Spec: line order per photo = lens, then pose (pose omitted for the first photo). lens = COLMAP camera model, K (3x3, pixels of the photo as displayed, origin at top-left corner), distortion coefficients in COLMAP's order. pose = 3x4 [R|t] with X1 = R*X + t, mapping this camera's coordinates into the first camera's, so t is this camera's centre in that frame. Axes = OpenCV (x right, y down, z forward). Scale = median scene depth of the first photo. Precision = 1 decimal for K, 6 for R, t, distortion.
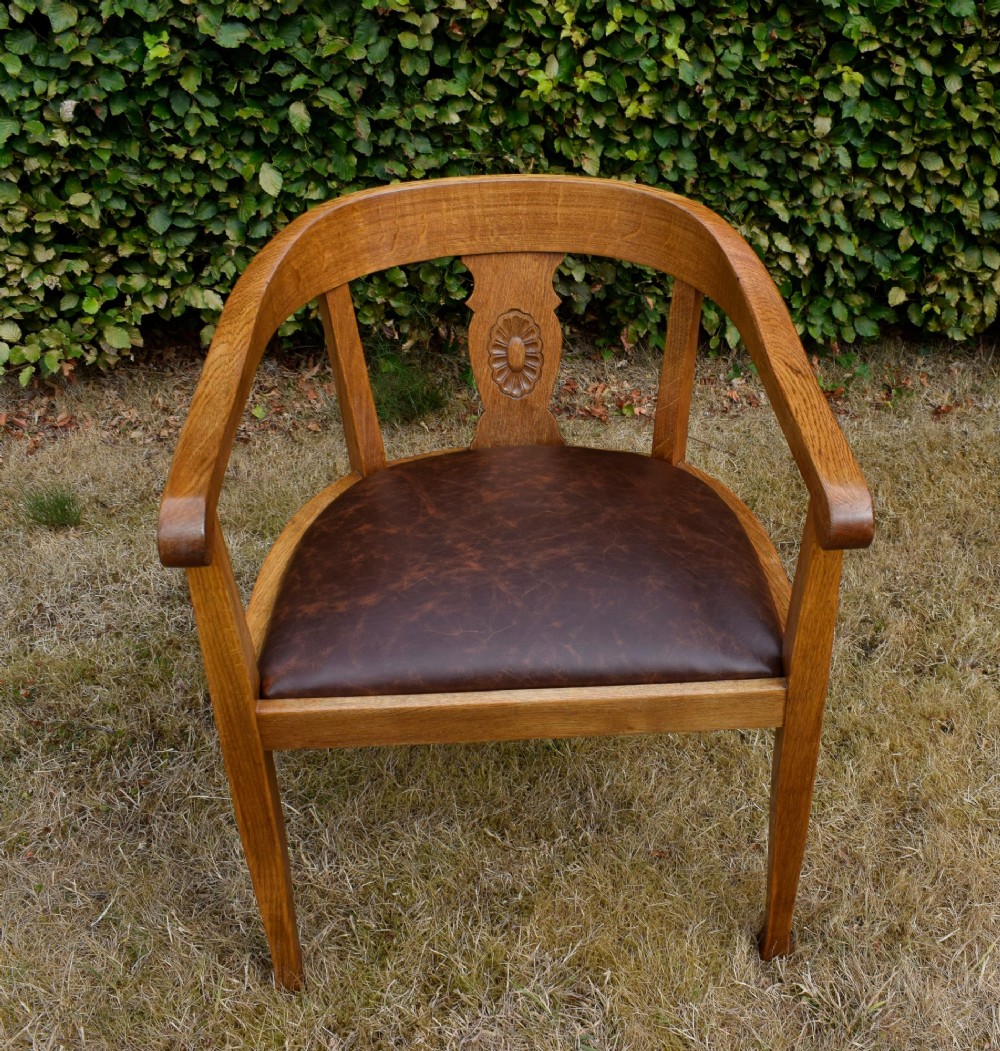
lens RADIAL K [[1264.3, 0, 632.3], [0, 1264.3, 516.1], [0, 0, 1]] dist [-0.019486, 0.000000]
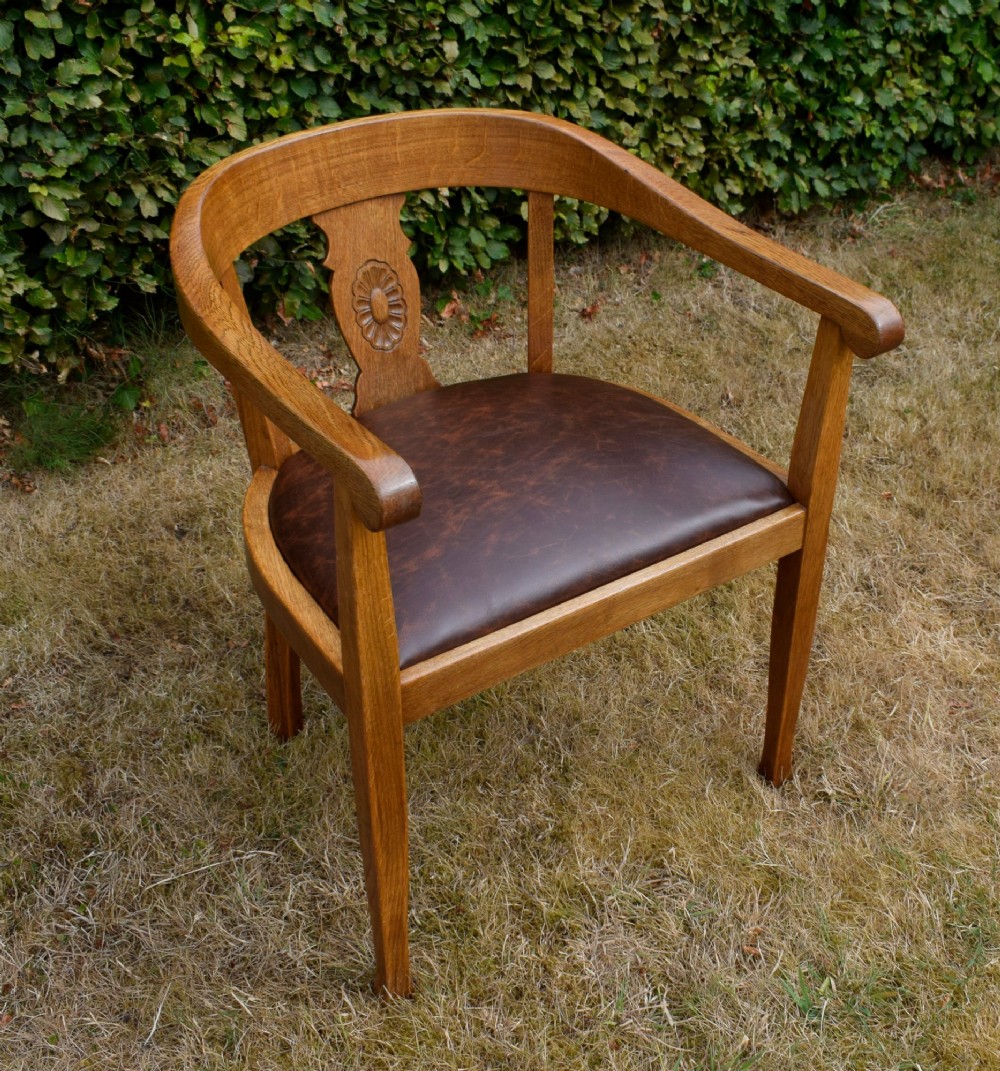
lens RADIAL K [[1395.3, 0, 618.8], [0, 1395.3, 541.9], [0, 0, 1]] dist [-0.018679, 0.000000]
pose [[0.850875, -0.301231, 0.430432, -0.336667], [0.293767, 0.952041, 0.085554, 0.005073], [-0.435560, 0.053651, 0.898560, -0.024228]]
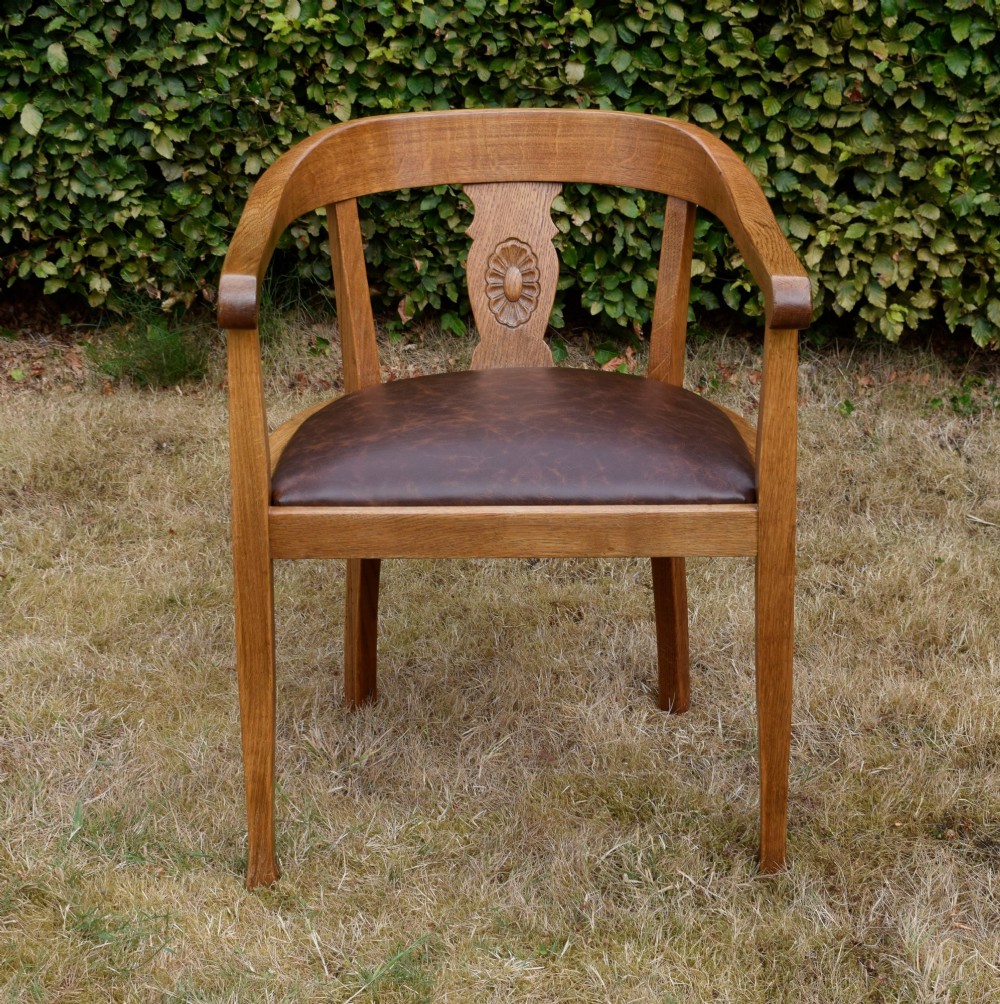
lens RADIAL K [[2287.8, 0, 521.2], [0, 2287.8, 515.1], [0, 0, 1]] dist [-0.013051, 0.000000]
pose [[0.977512, 0.035573, -0.207858, 0.503480], [-0.081861, 0.972384, -0.218560, 0.422209], [0.194343, 0.230661, 0.953429, -0.625306]]
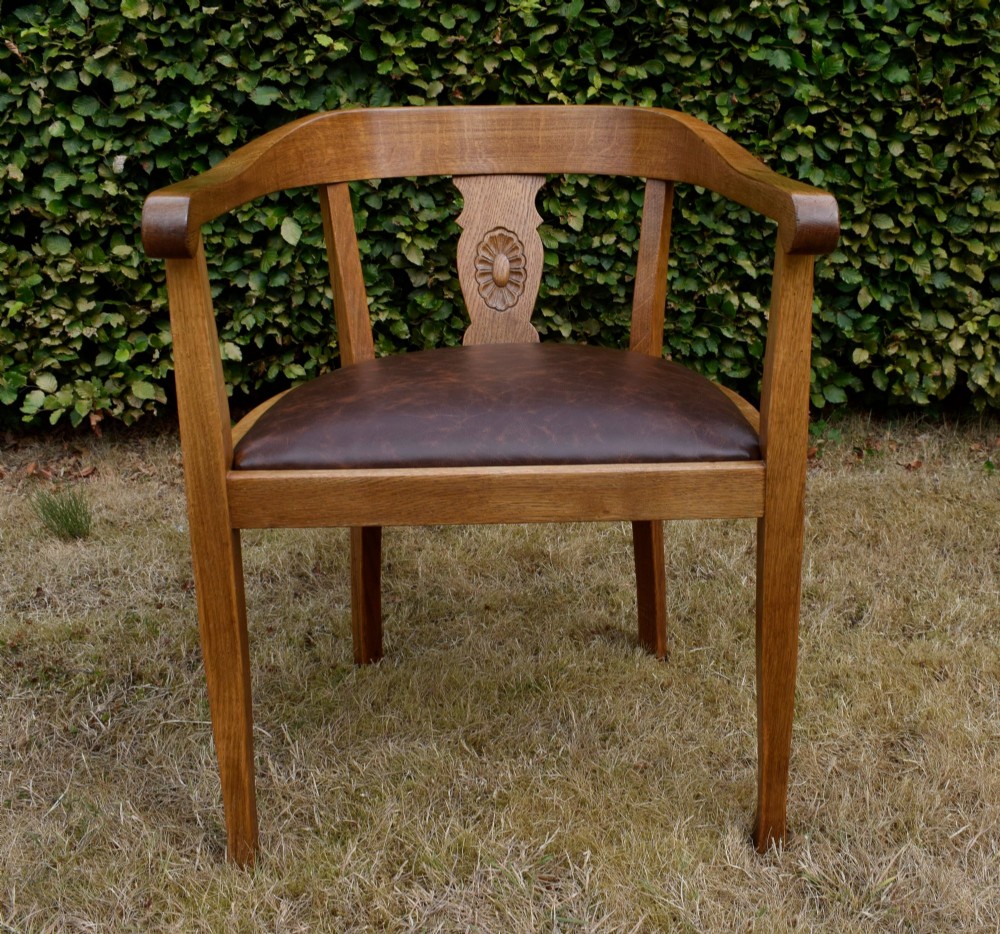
lens RADIAL K [[1165.1, 0, 582.0], [0, 1165.1, 470.3], [0, 0, 1]] dist [-0.020523, 0.000000]
pose [[0.999209, -0.014137, -0.037161, 0.008311], [0.002788, 0.957266, -0.289196, 0.239748], [0.039661, 0.288863, 0.956548, 0.079042]]
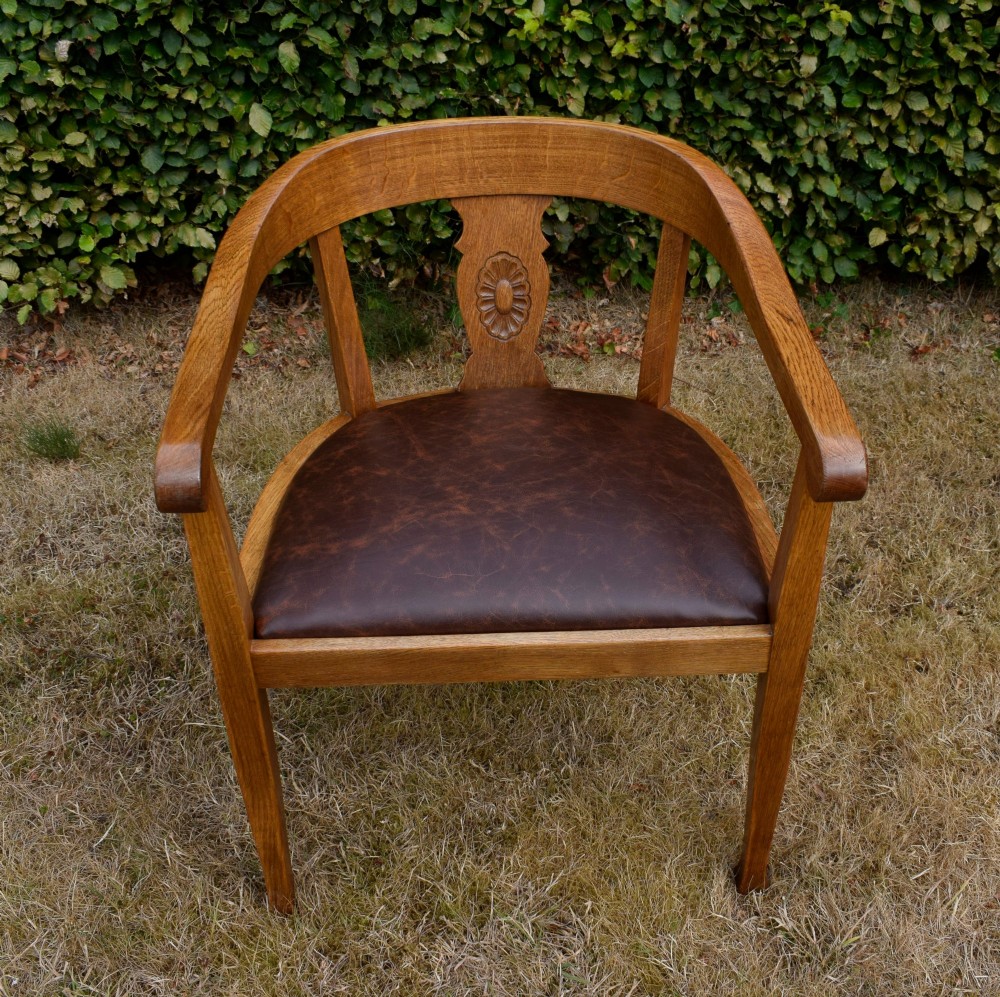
lens RADIAL K [[1212.0, 0, 562.0], [0, 1212.0, 506.4], [0, 0, 1]] dist [-0.019425, 0.000000]
pose [[0.999384, 0.011478, -0.033151, -0.008622], [-0.009715, 0.998555, 0.052862, -0.009466], [0.033709, -0.052507, 0.998051, 0.021064]]
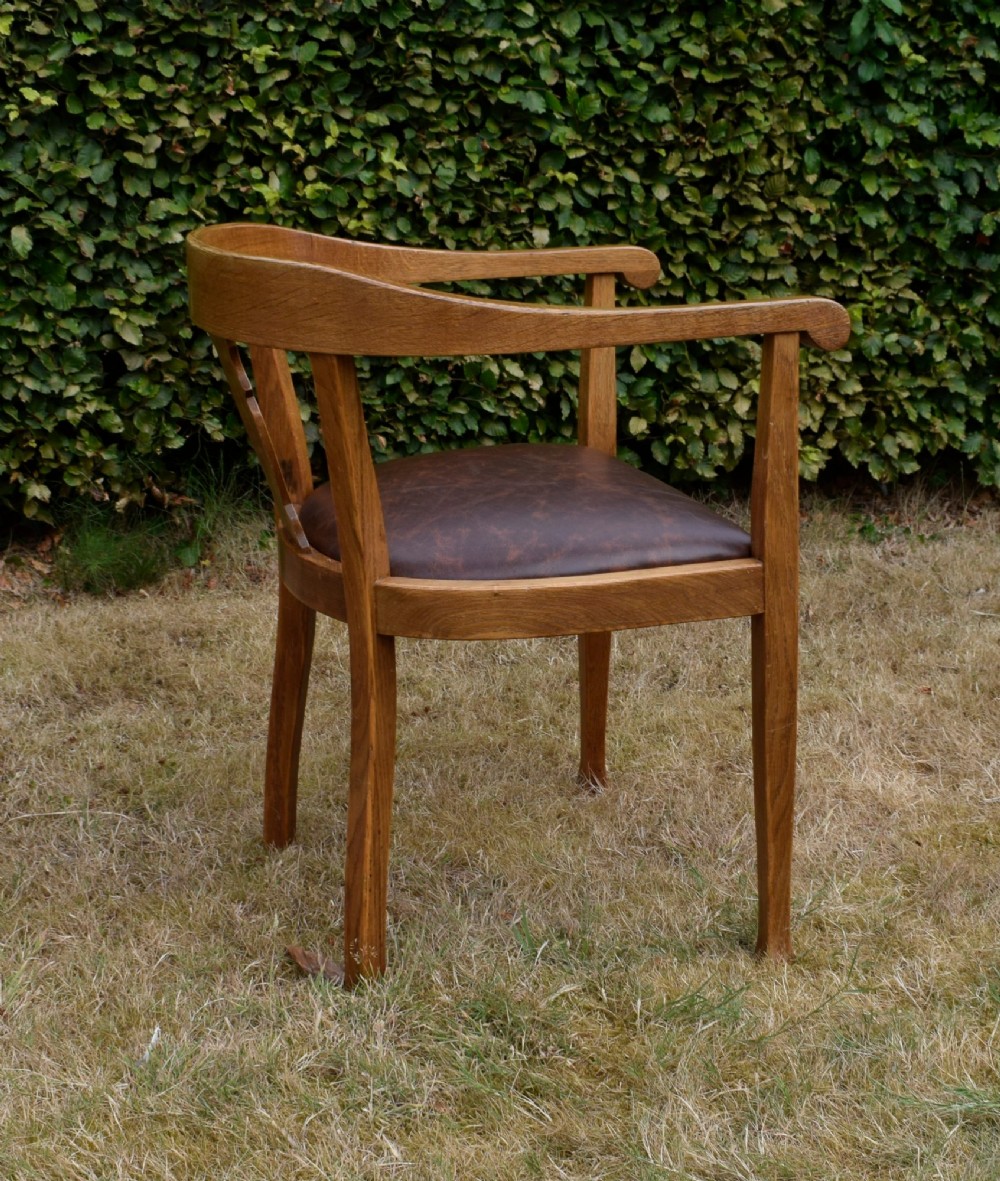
lens RADIAL K [[2137.2, 0, 558.4], [0, 2137.2, 658.6], [0, 0, 1]] dist [-0.025494, 0.000000]
pose [[0.977260, -0.093148, 0.190489, -0.195424], [0.146720, 0.945617, -0.290314, 0.516285], [-0.153088, 0.311661, 0.937780, -0.500658]]
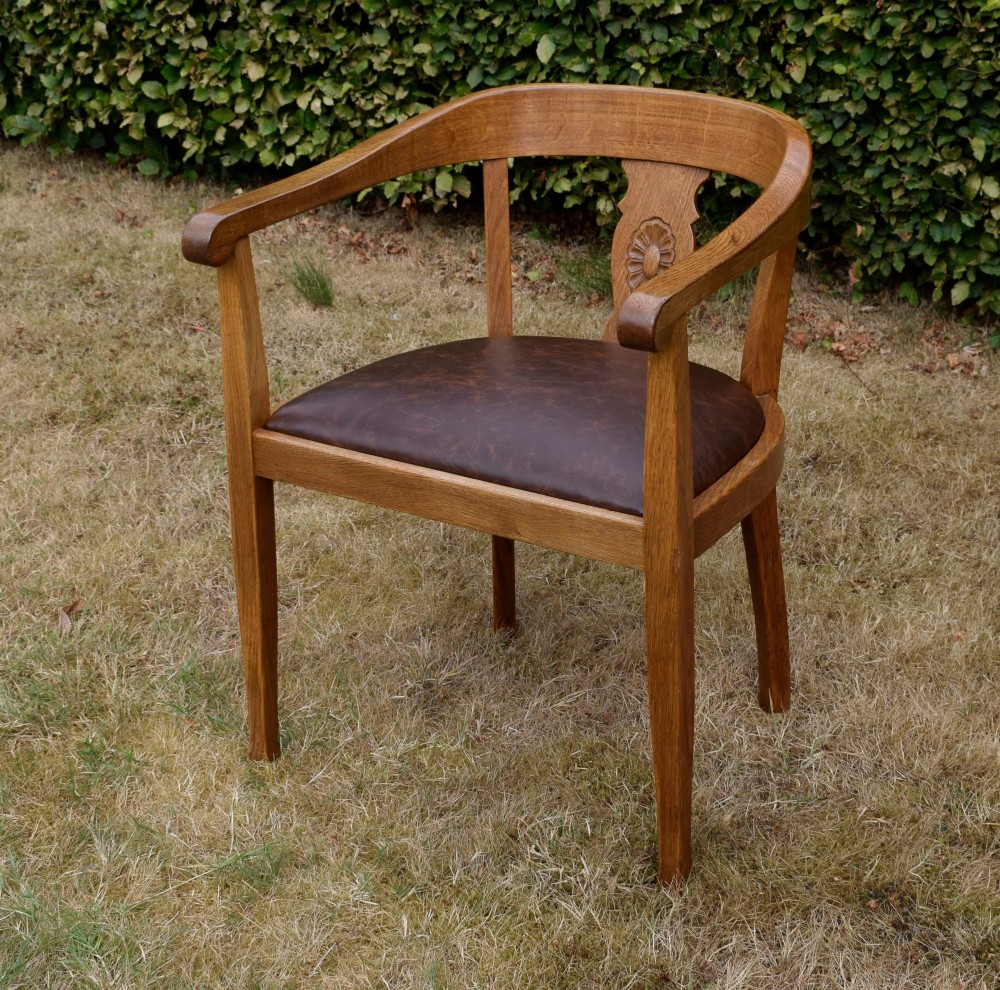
lens RADIAL K [[2090.2, 0, 509.8], [0, 2090.2, 499.1], [0, 0, 1]] dist [-0.023912, 0.000000]
pose [[0.720254, 0.236020, -0.652325, 1.013181], [-0.353867, 0.933801, -0.052855, 0.222033], [0.596667, 0.268906, 0.756094, -0.329897]]
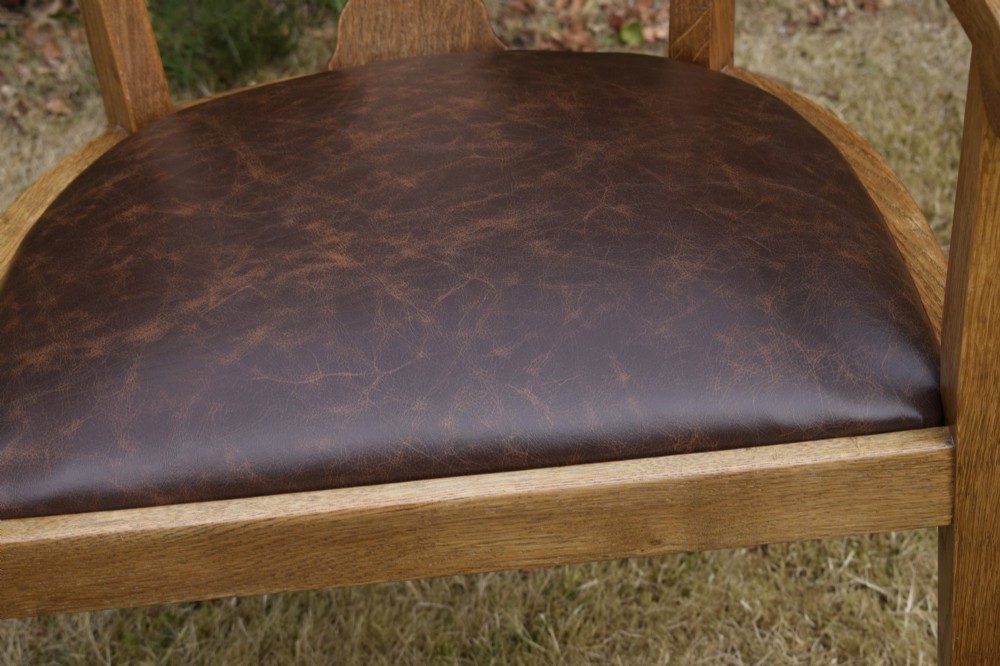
lens RADIAL K [[2296.3, 0, 495.8], [0, 2296.3, 335.8], [0, 0, 1]] dist [-0.019929, 0.000000]
pose [[0.994721, -0.066952, -0.077772, 0.007477], [0.067048, 0.997749, -0.001370, 0.048318], [0.077689, -0.003852, 0.996970, 0.032026]]
